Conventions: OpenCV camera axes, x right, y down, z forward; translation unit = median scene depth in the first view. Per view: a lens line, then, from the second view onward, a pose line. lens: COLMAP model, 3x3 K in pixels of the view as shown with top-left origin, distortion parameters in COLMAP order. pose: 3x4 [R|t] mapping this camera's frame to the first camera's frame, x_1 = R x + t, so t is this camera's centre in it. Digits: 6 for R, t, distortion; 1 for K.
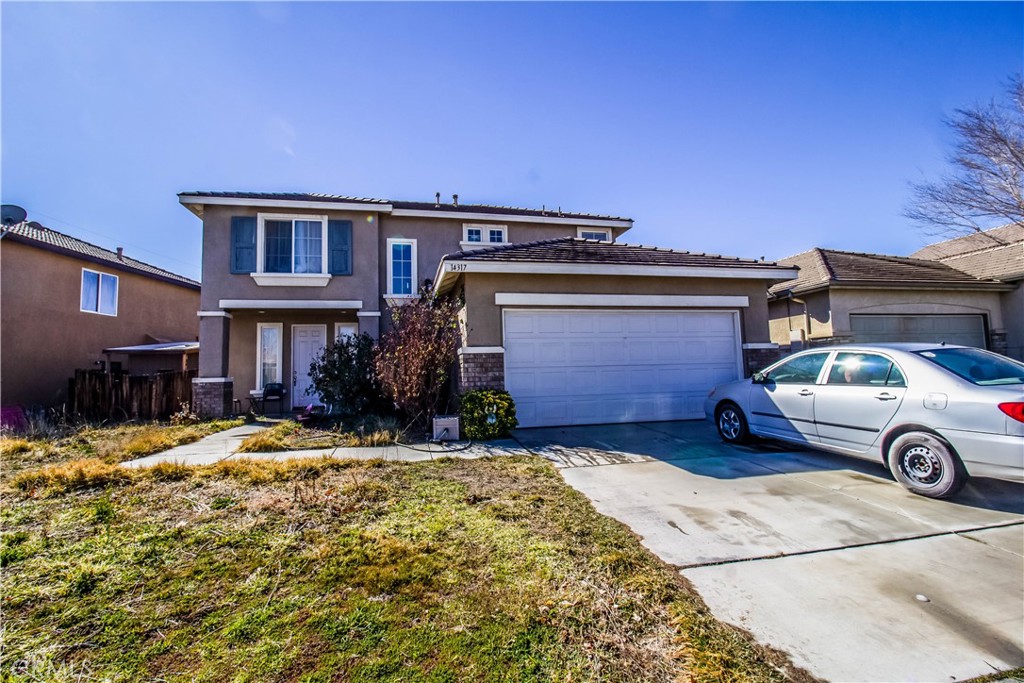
lens RADIAL K [[471.9, 0, 512.7], [0, 471.9, 334.6], [0, 0, 1]] dist [-0.011427, -0.006689]
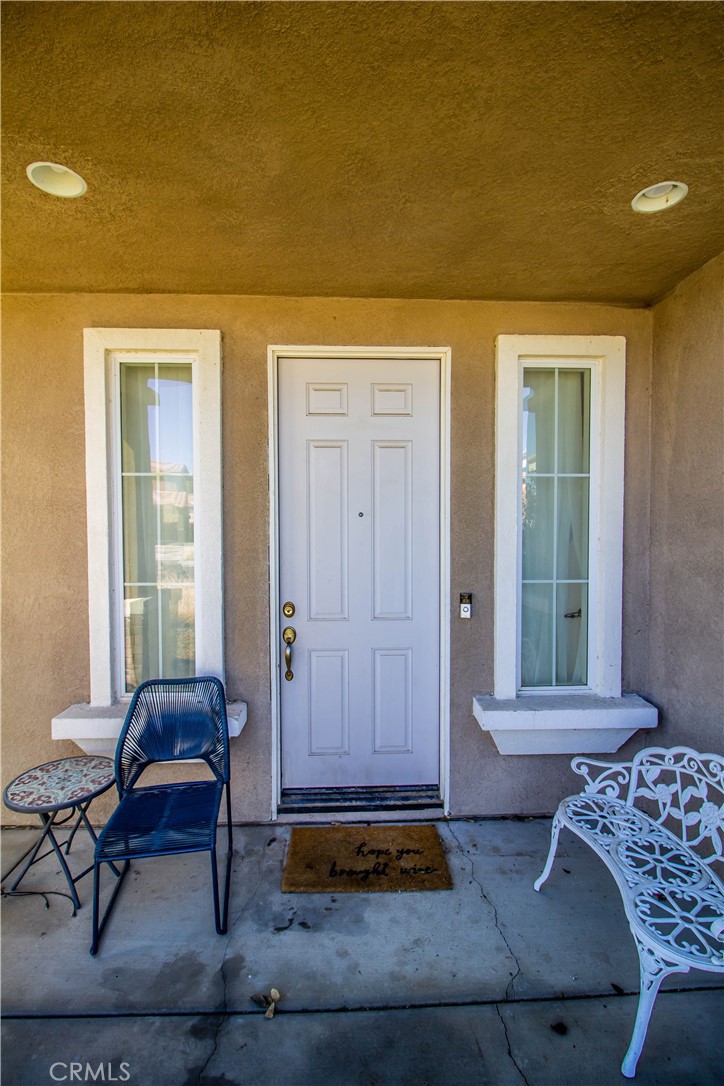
lens RADIAL K [[500.5, 0, 367.2], [0, 500.5, 535.3], [0, 0, 1]] dist [-0.011427, -0.006689]
pose [[0.983291, 0.034662, -0.178712, -0.433329], [-0.011600, 0.991640, 0.128510, 0.027804], [0.181672, -0.124290, 0.975473, 0.889646]]
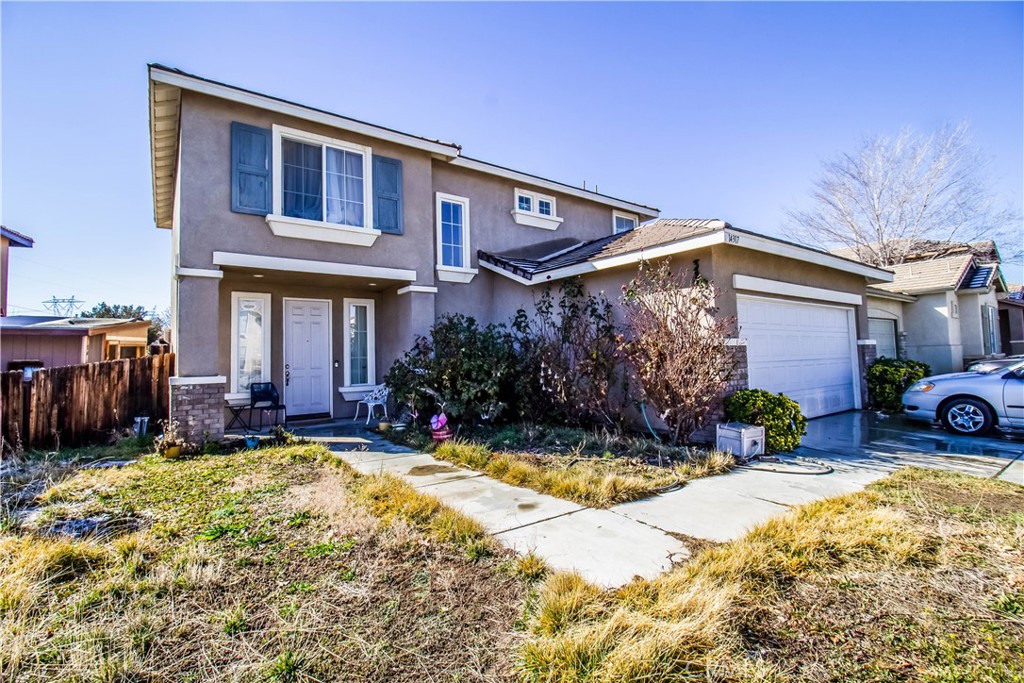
lens RADIAL K [[471.9, 0, 512.0], [0, 471.9, 333.5], [0, 0, 1]] dist [-0.011427, -0.006689]
pose [[0.916913, 0.025332, 0.398283, -0.475342], [-0.033236, 0.999364, 0.012952, 0.012893], [-0.397702, -0.025113, 0.917171, 0.252590]]
